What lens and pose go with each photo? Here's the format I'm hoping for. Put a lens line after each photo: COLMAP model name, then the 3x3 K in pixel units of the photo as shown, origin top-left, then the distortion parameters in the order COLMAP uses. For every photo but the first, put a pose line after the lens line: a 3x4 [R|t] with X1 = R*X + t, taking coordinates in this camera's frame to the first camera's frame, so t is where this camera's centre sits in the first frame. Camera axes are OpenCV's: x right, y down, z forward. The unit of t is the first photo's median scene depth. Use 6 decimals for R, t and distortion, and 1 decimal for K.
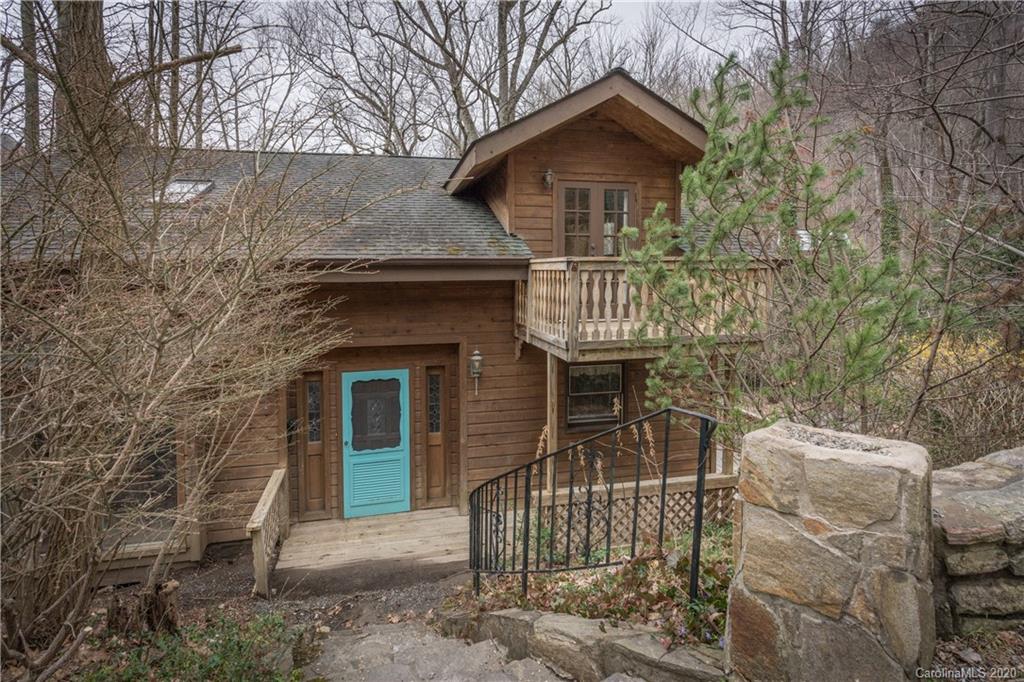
lens RADIAL K [[498.1, 0, 510.6], [0, 498.1, 280.9], [0, 0, 1]] dist [-0.002520, -0.000388]
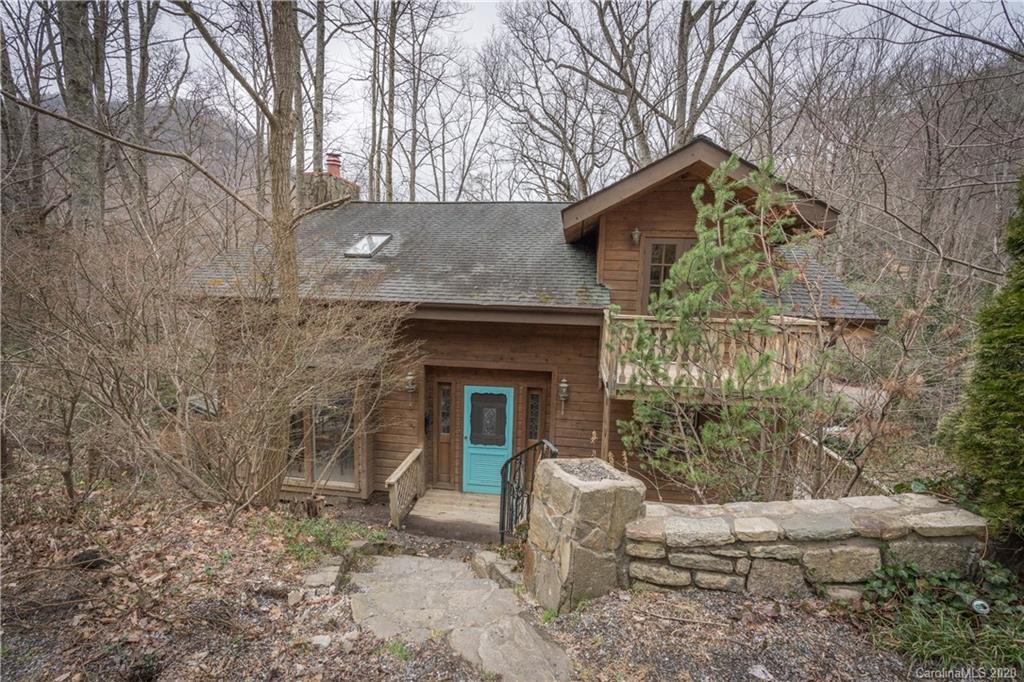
lens RADIAL K [[469.6, 0, 512.0], [0, 469.6, 341.0], [0, 0, 1]] dist [-0.000481, -0.000069]
pose [[0.938389, 0.074399, -0.337478, 0.193063], [-0.045156, 0.994576, 0.093701, -0.056108], [0.342619, -0.072689, 0.936658, -0.121825]]
